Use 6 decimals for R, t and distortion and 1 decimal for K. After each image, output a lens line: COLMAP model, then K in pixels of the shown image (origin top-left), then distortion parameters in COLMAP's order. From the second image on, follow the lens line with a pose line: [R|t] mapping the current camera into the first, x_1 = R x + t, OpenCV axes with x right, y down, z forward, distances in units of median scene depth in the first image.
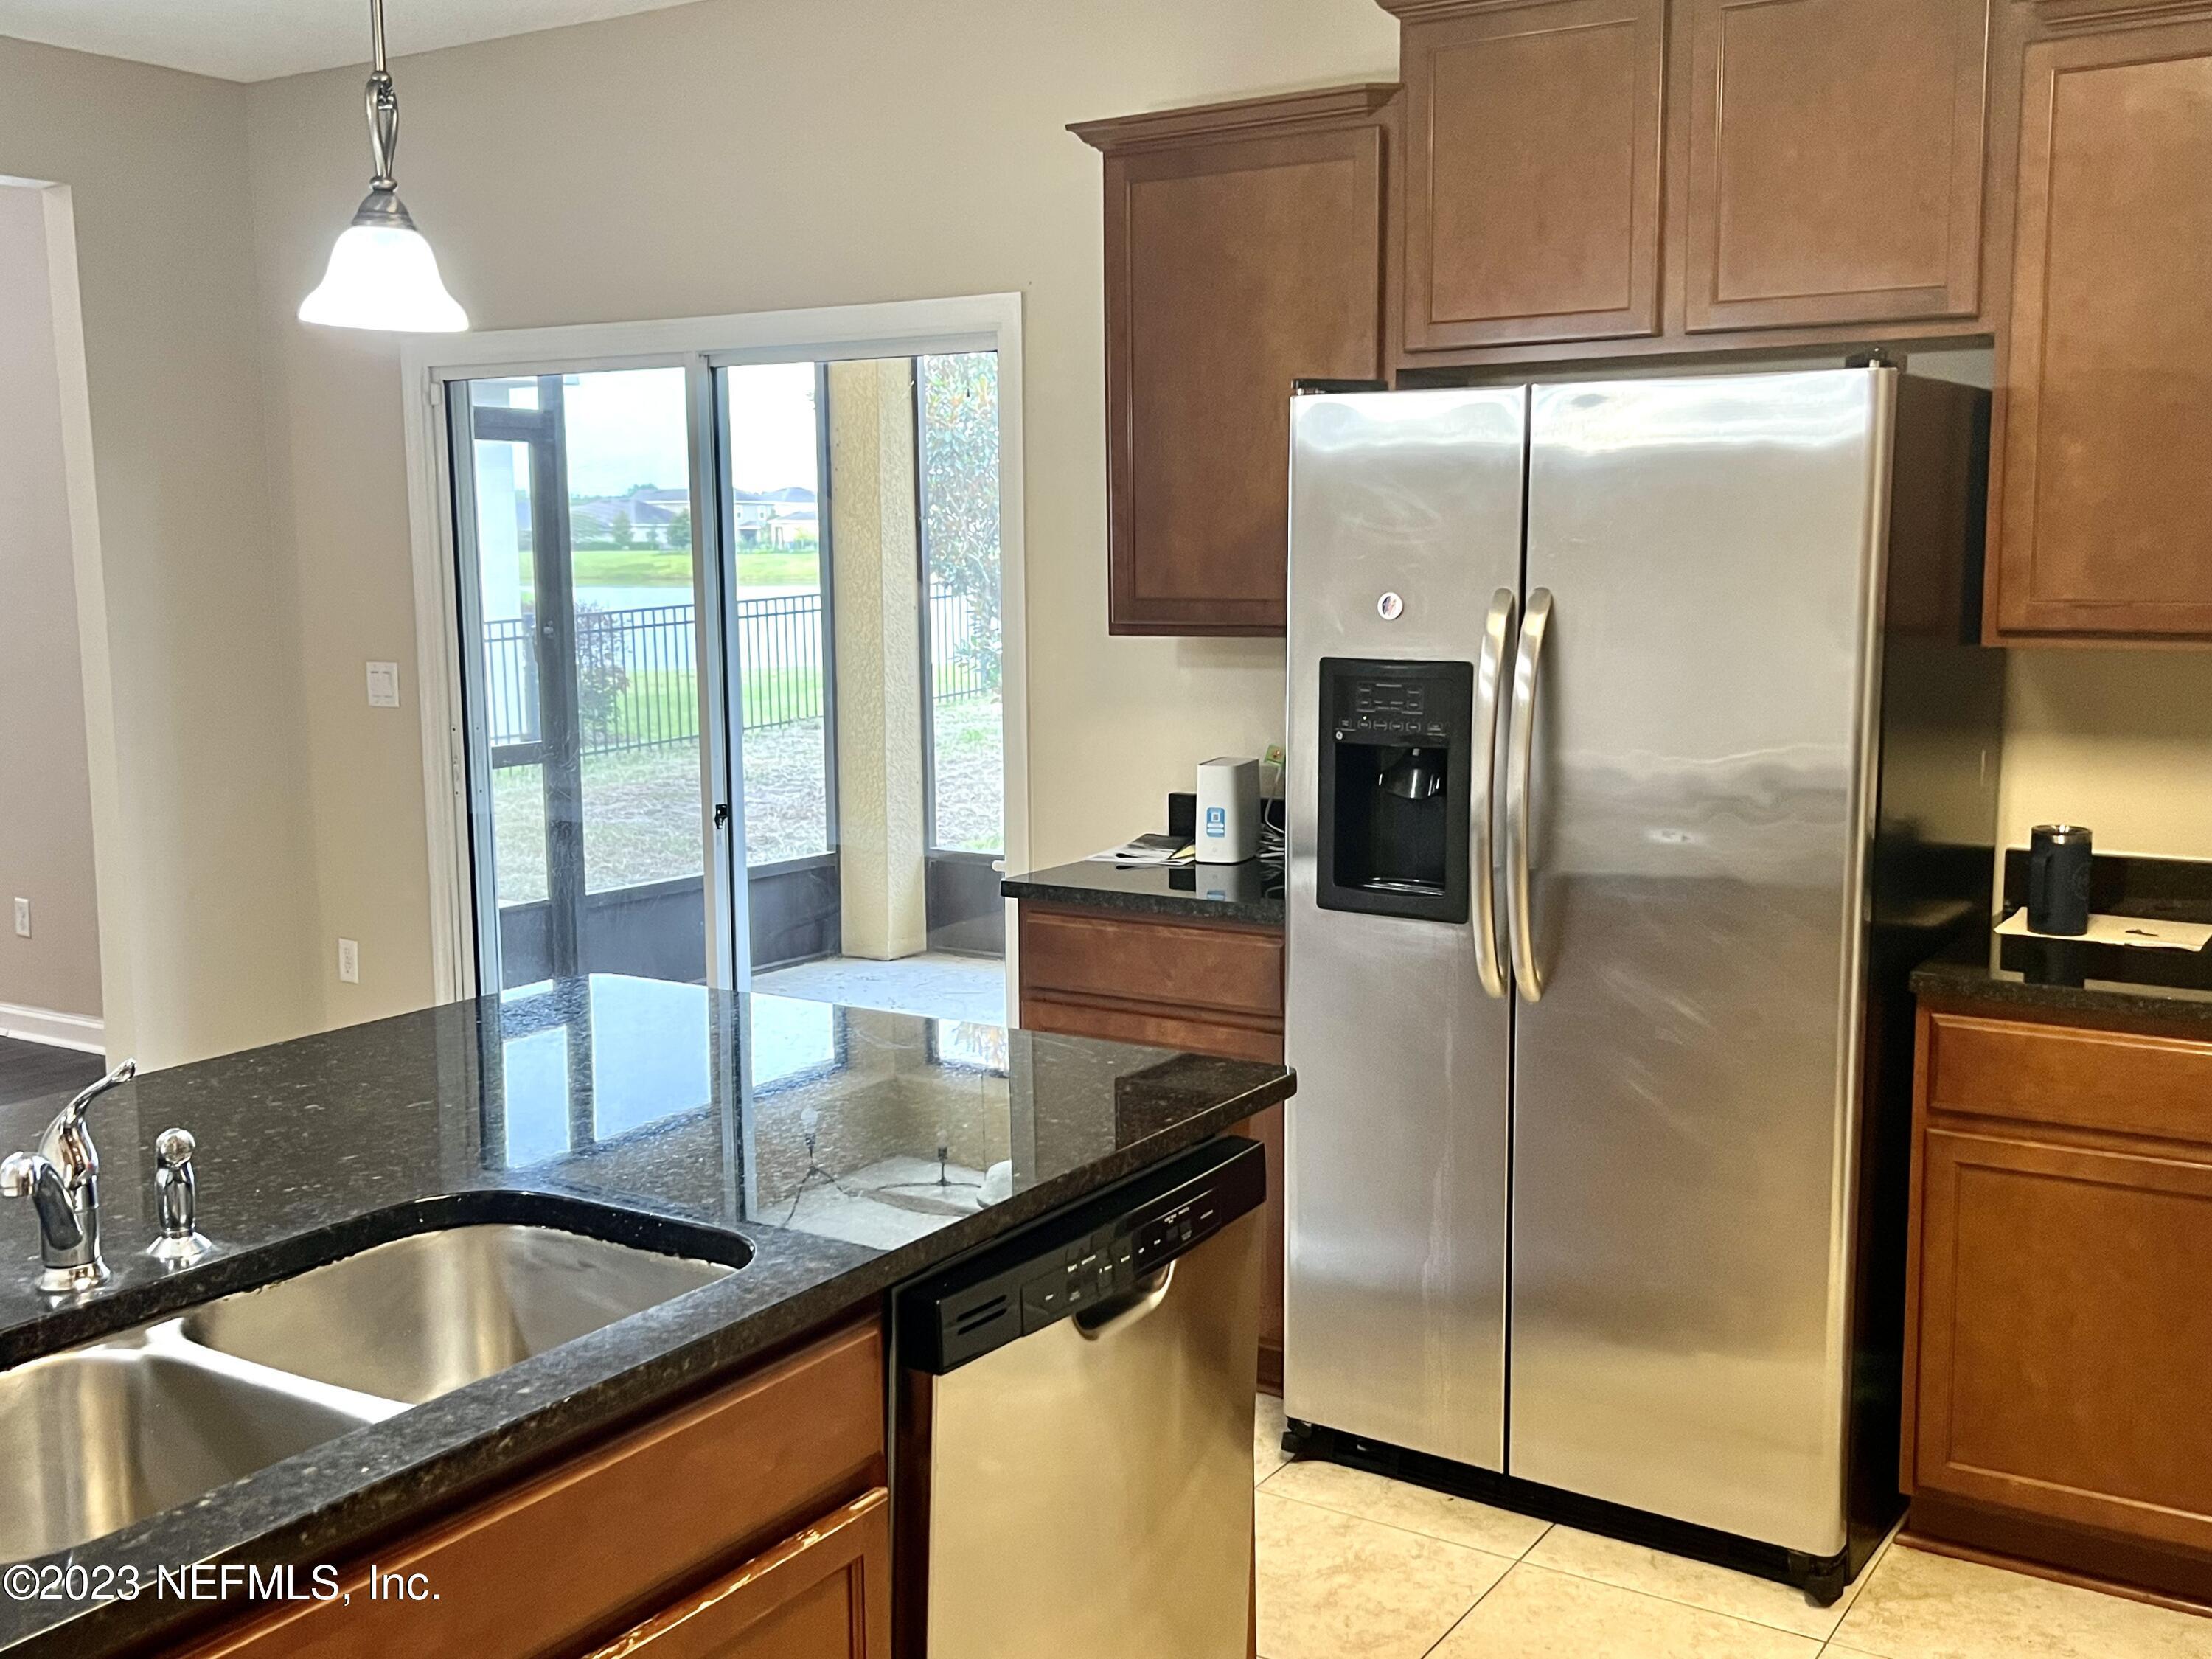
lens RADIAL K [[2199.2, 0, 1107.3], [0, 2199.2, 832.4], [0, 0, 1]] dist [-0.000728, 0.000000]
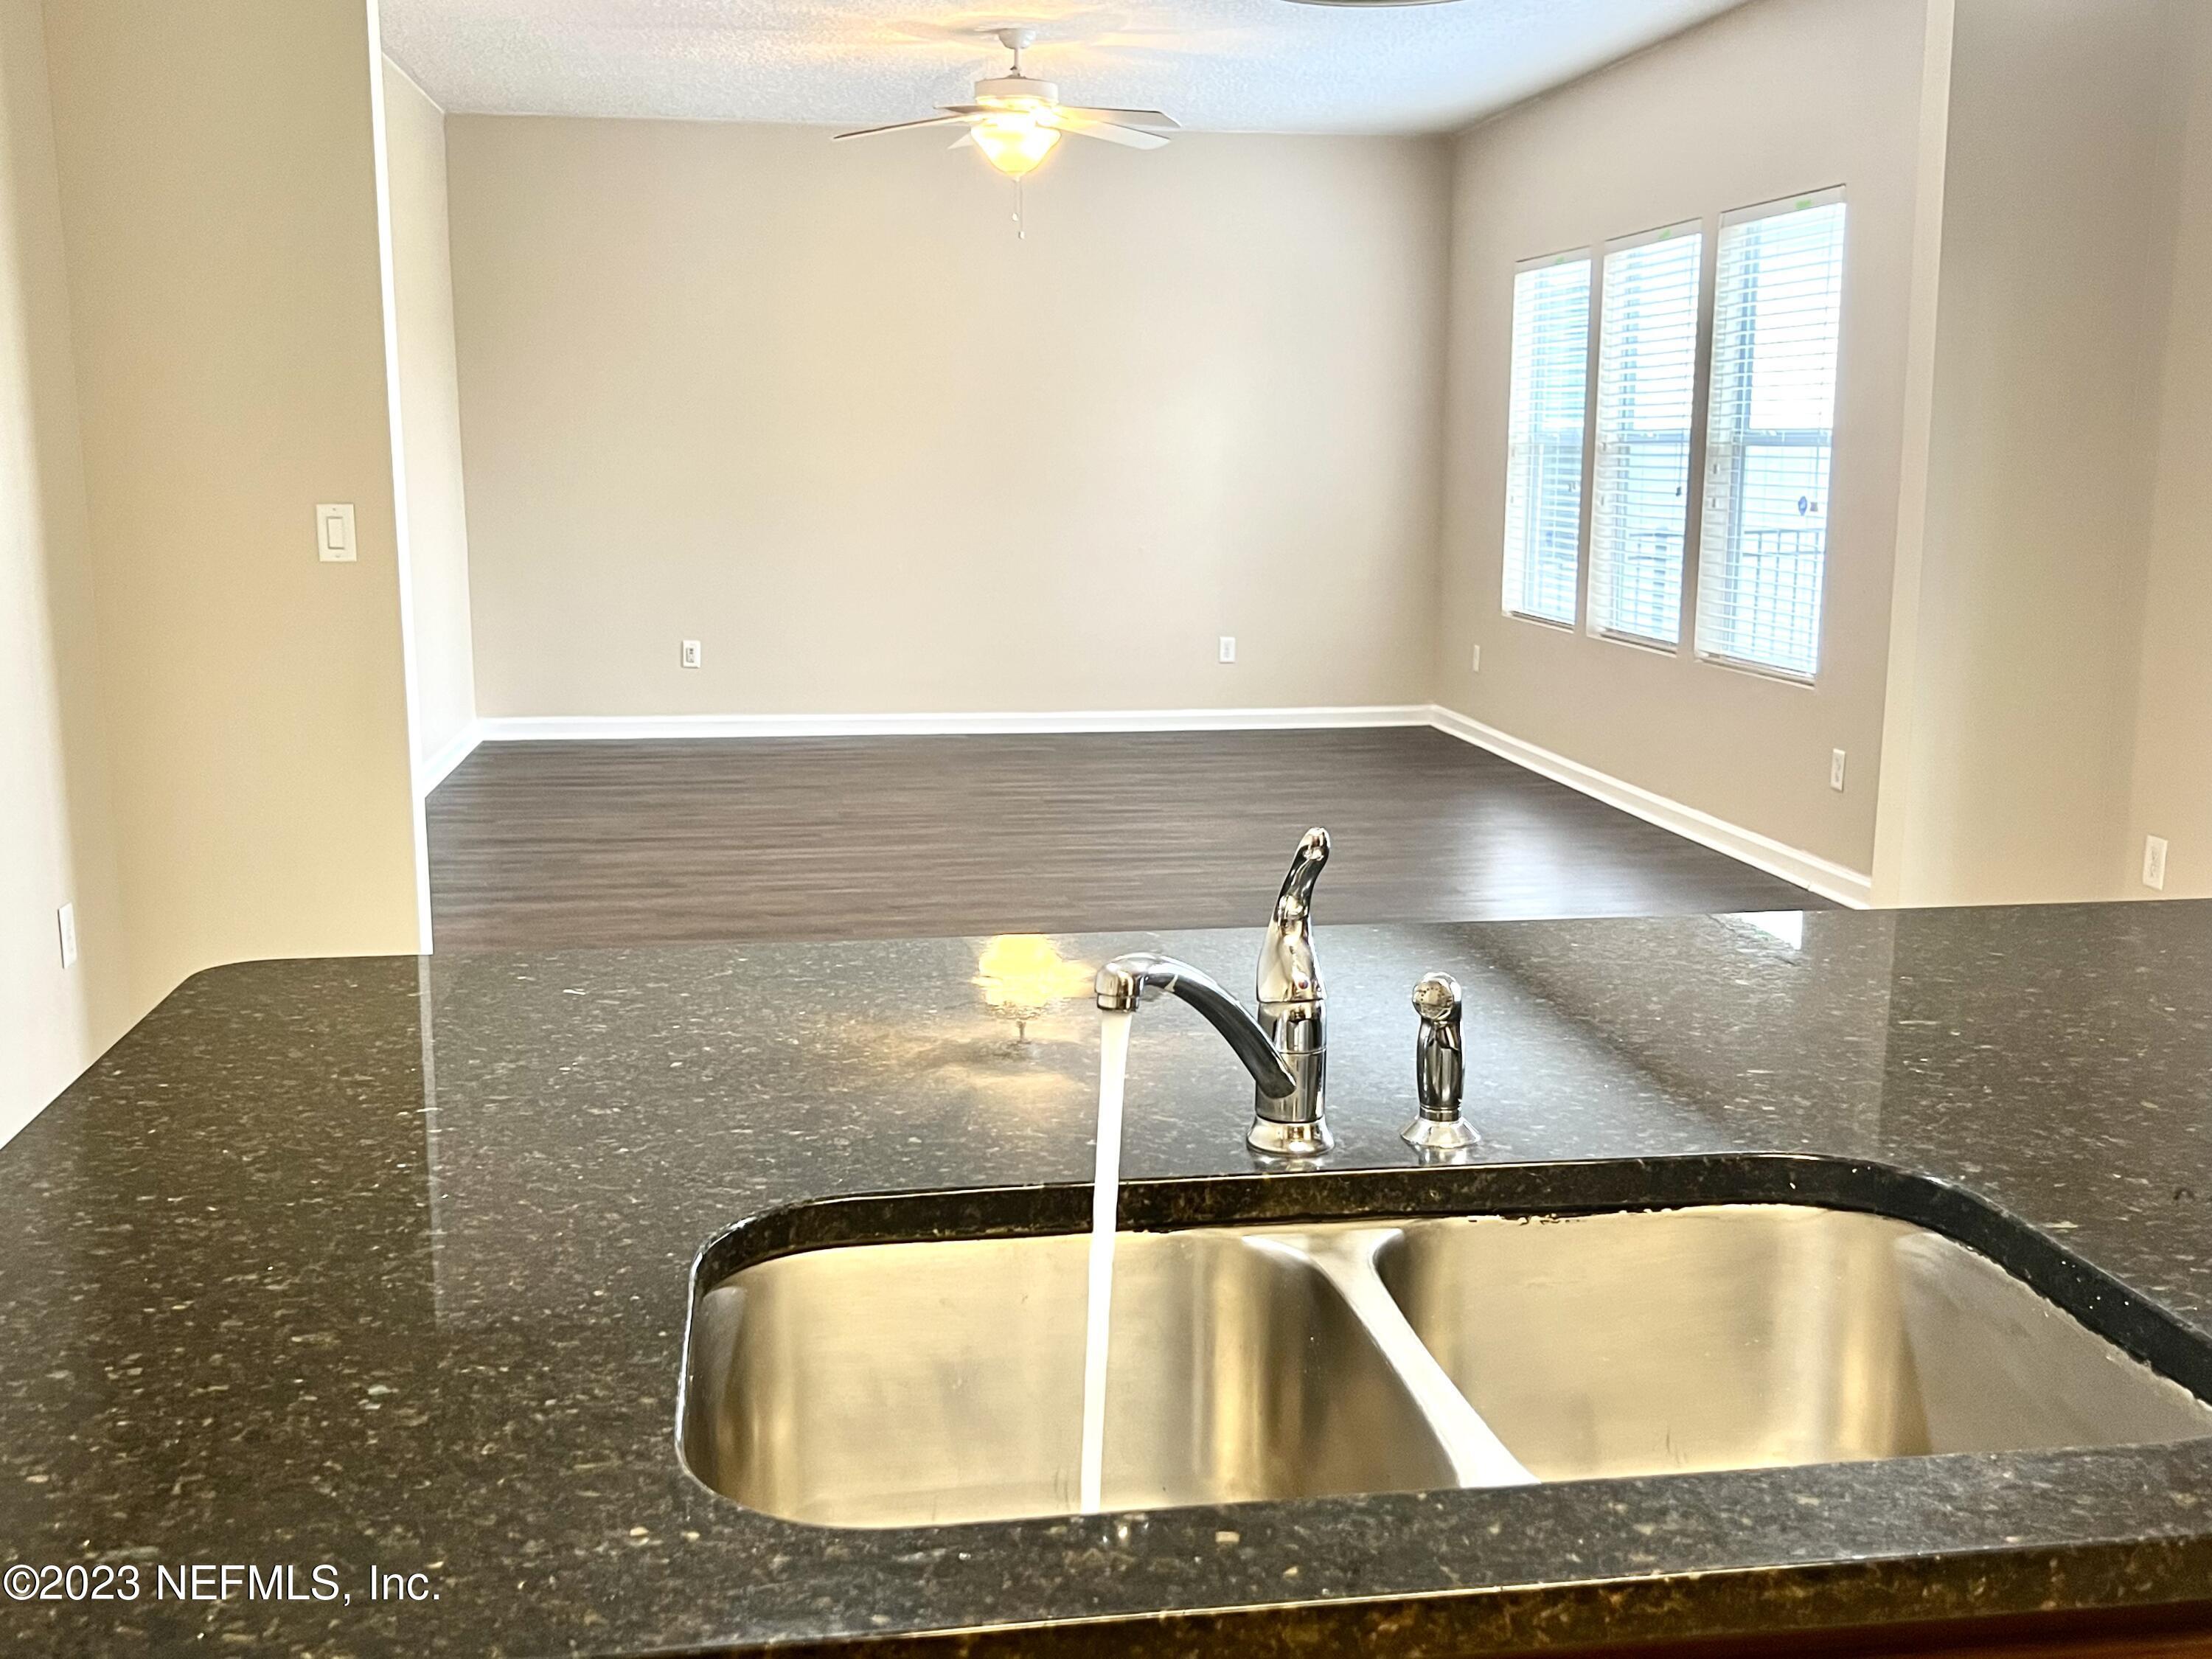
lens RADIAL K [[2199.2, 0, 1111.5], [0, 2199.2, 829.2], [0, 0, 1]] dist [-0.000728, 0.000000]
pose [[0.662443, 0.147948, -0.734357, 0.025398], [-0.114668, 0.988777, 0.095766, 0.032422], [0.740284, 0.020767, 0.671974, 0.430184]]
